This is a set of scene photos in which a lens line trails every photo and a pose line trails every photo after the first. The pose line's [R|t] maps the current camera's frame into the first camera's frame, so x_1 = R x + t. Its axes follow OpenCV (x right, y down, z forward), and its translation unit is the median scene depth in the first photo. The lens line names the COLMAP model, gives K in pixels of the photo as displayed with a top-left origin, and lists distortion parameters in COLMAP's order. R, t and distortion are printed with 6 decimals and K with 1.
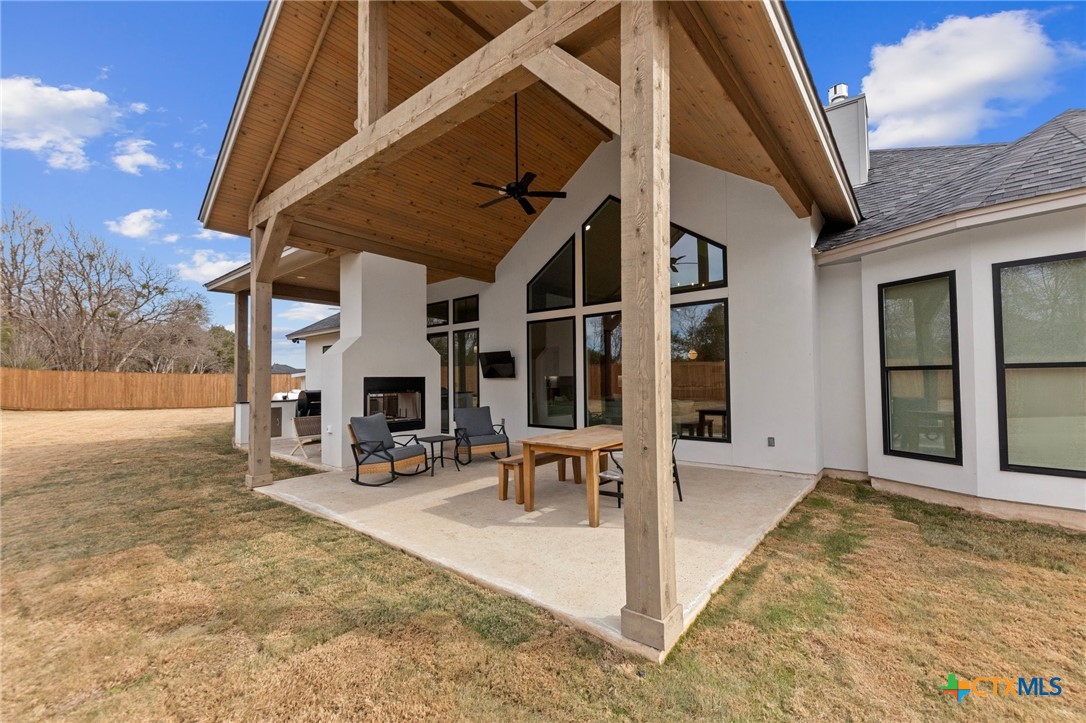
lens RADIAL K [[449.7, 0, 542.6], [0, 449.7, 365.2], [0, 0, 1]] dist [-0.001496, -0.000148]
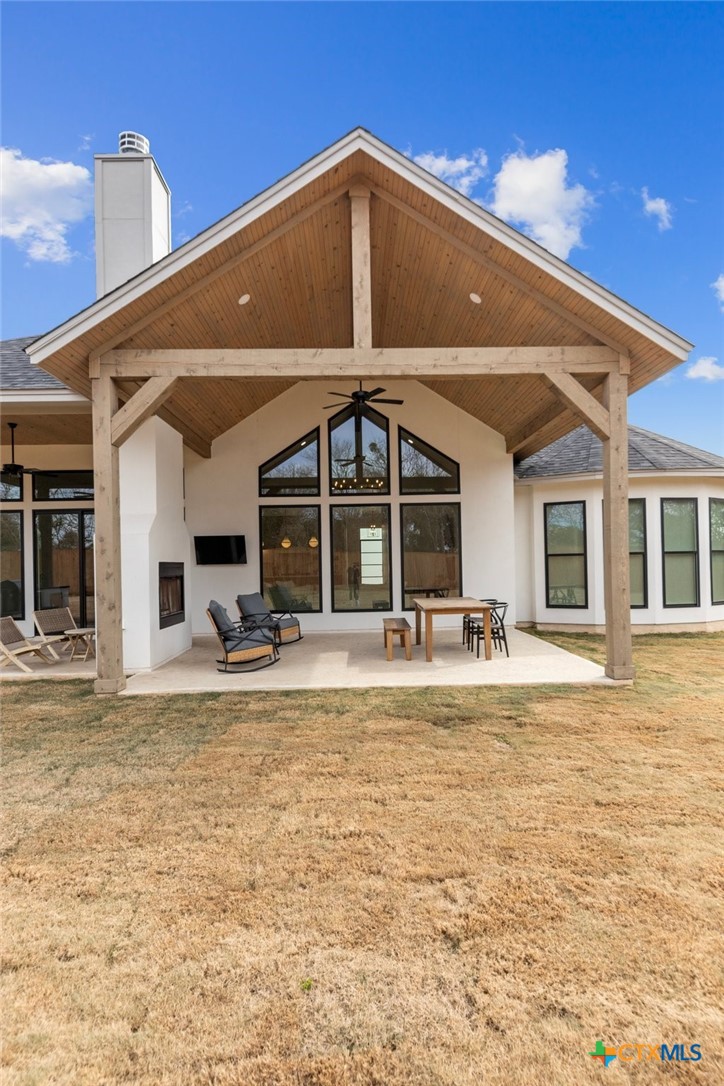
lens RADIAL K [[571.3, 0, 360.5], [0, 571.3, 564.2], [0, 0, 1]] dist [-0.000388, 0.000150]
pose [[0.742252, -0.000774, 0.670121, -1.092846], [-0.007179, 0.999933, 0.009106, 0.024163], [-0.670083, -0.011570, 0.742196, -0.082232]]
